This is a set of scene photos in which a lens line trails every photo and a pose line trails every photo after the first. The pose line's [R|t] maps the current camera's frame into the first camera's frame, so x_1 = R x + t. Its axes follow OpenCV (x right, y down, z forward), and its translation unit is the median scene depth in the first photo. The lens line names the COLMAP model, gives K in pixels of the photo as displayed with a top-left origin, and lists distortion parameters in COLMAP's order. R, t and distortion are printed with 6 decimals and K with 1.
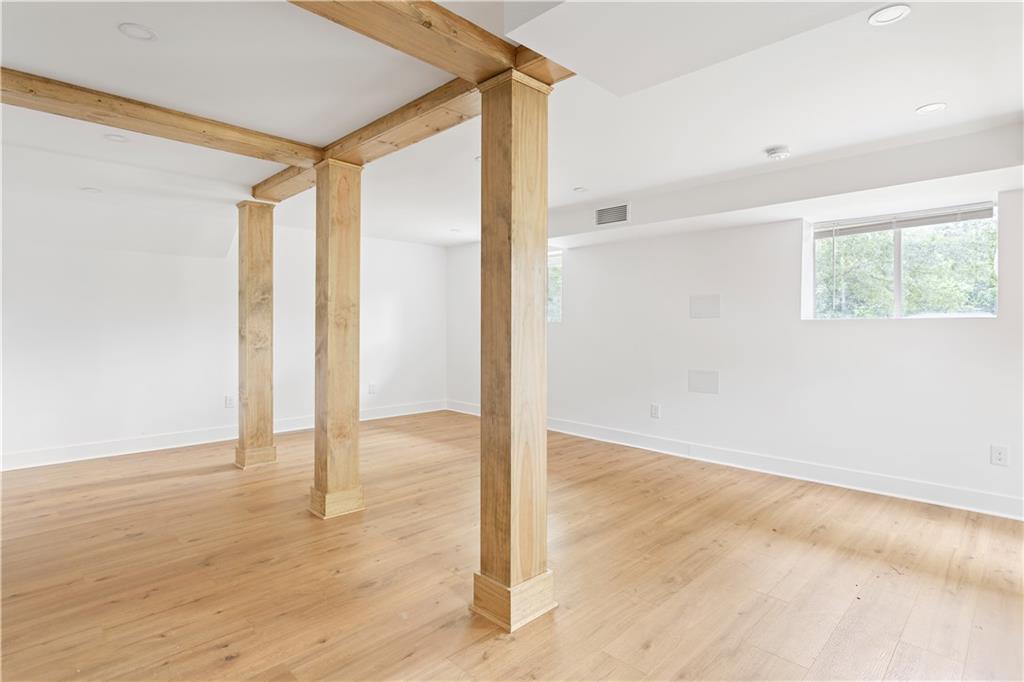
lens RADIAL K [[512.4, 0, 515.8], [0, 512.4, 335.3], [0, 0, 1]] dist [-0.004303, 0.000464]
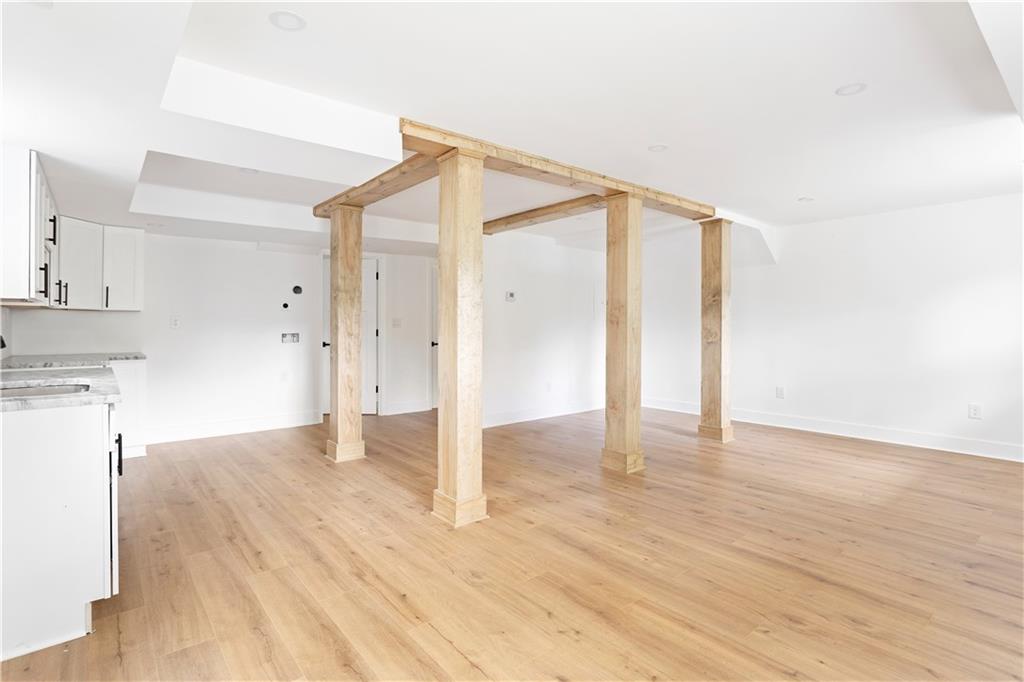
lens RADIAL K [[512.4, 0, 515.4], [0, 512.4, 334.3], [0, 0, 1]] dist [-0.004303, 0.000464]
pose [[-0.097225, 0.014160, -0.995162, 0.944436], [-0.015644, 0.999754, 0.015754, -0.006345], [0.995139, 0.017100, -0.096980, 0.858045]]
